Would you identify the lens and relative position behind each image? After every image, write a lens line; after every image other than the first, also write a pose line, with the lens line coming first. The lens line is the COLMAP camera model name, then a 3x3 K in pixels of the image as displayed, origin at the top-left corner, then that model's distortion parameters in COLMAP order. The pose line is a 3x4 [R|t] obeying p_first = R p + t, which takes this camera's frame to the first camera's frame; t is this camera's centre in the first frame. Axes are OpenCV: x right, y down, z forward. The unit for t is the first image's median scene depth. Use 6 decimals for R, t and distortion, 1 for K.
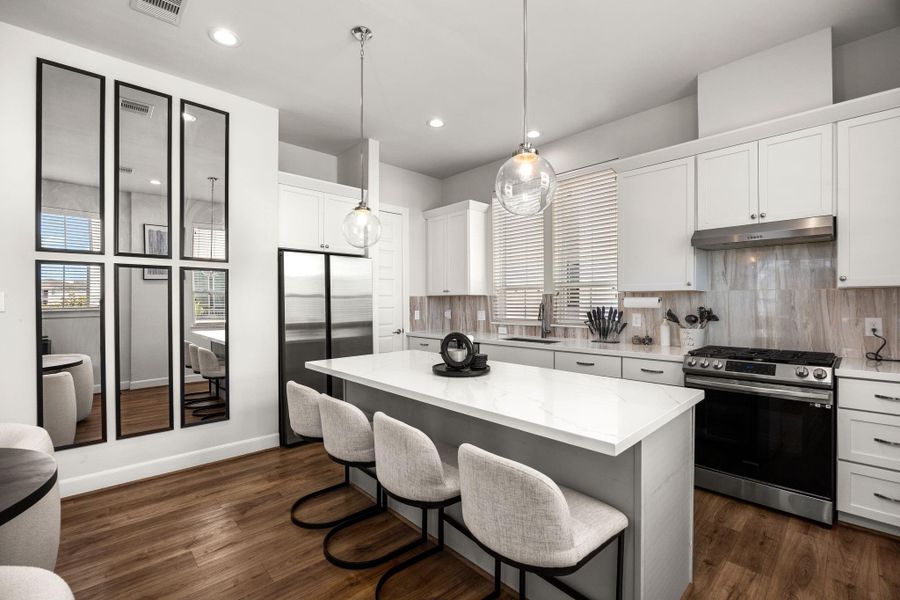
lens RADIAL K [[388.1, 0, 452.7], [0, 388.1, 302.3], [0, 0, 1]] dist [-0.016739, 0.000139]
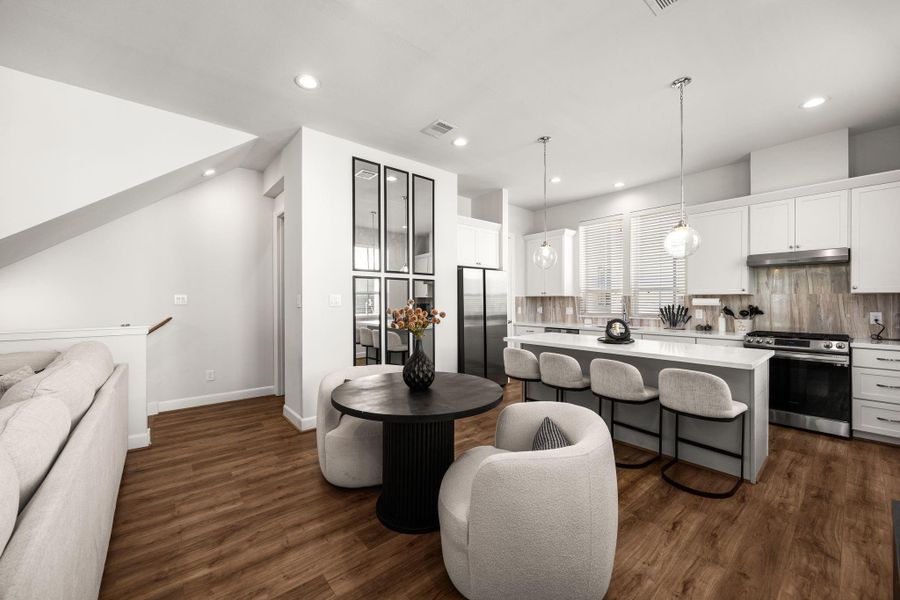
lens RADIAL K [[346.6, 0, 449.3], [0, 346.6, 299.5], [0, 0, 1]] dist [-0.002387, -0.000149]
pose [[0.998425, 0.003354, -0.056000, -0.473528], [-0.003568, 0.999987, -0.003725, -0.000711], [0.055987, 0.003918, 0.998424, -0.432022]]
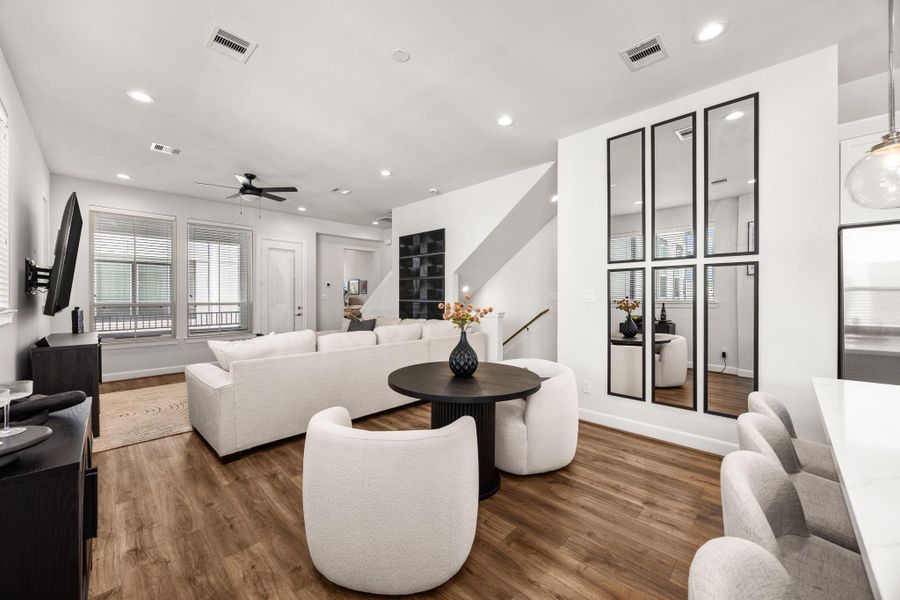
lens RADIAL K [[342.8, 0, 443.4], [0, 342.8, 298.5], [0, 0, 1]] dist [-0.006807, 0.000129]
pose [[0.029825, 0.006846, -0.999532, 0.233658], [-0.000163, 0.999977, 0.006844, -0.001736], [0.999555, -0.000041, 0.029826, 0.234429]]
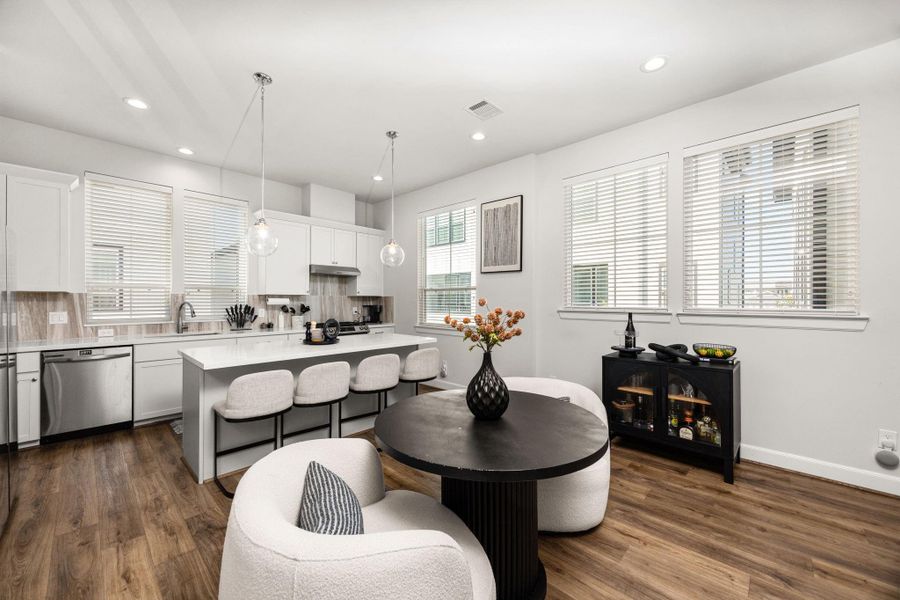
lens RADIAL K [[346.6, 0, 449.3], [0, 346.6, 299.5], [0, 0, 1]] dist [-0.002387, -0.000149]
pose [[-0.057266, 0.005939, 0.998341, -1.129368], [-0.000562, 0.999982, -0.005981, 0.000341], [-0.998359, -0.000903, -0.057262, 0.400977]]
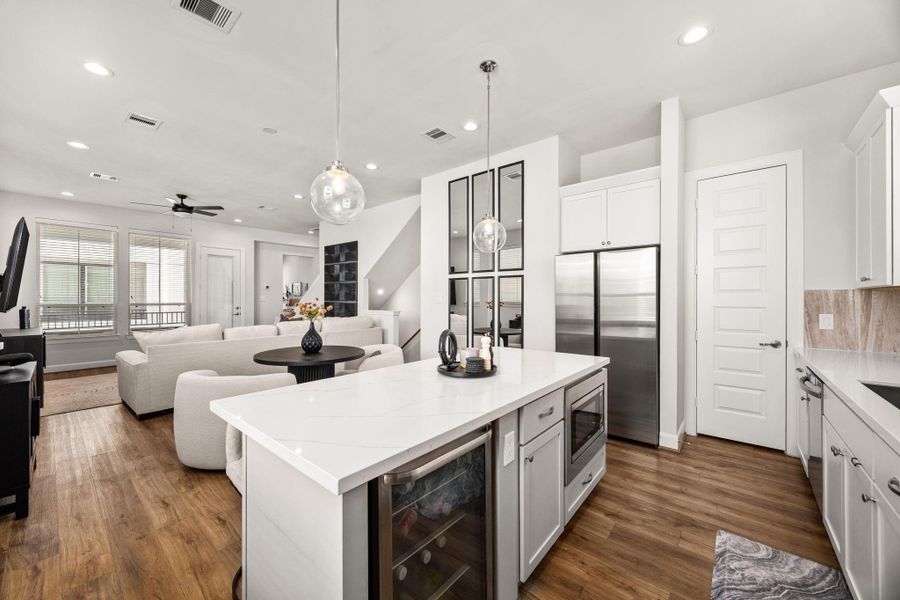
lens RADIAL K [[342.8, 0, 443.4], [0, 342.8, 298.5], [0, 0, 1]] dist [-0.006807, 0.000129]
pose [[0.101650, 0.004073, -0.994812, 0.645715], [-0.001789, 0.999991, 0.003912, -0.006446], [0.994819, 0.001382, 0.101656, 0.638044]]
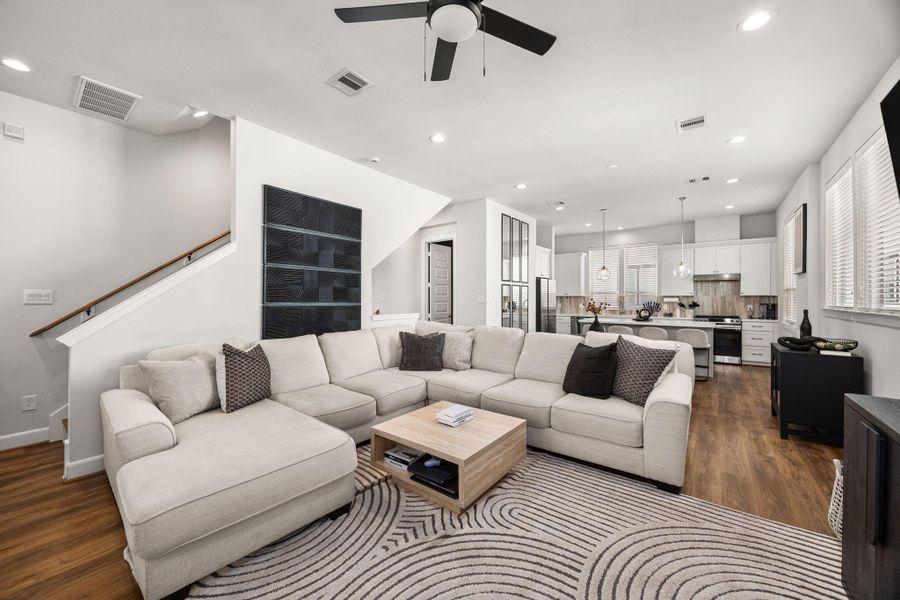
lens RADIAL K [[346.6, 0, 449.3], [0, 346.6, 299.5], [0, 0, 1]] dist [-0.002387, -0.000149]
pose [[0.987821, 0.004585, 0.155530, -1.549041], [-0.004846, 0.999987, 0.001297, 0.002548], [-0.155522, -0.002035, 0.987830, -1.245529]]
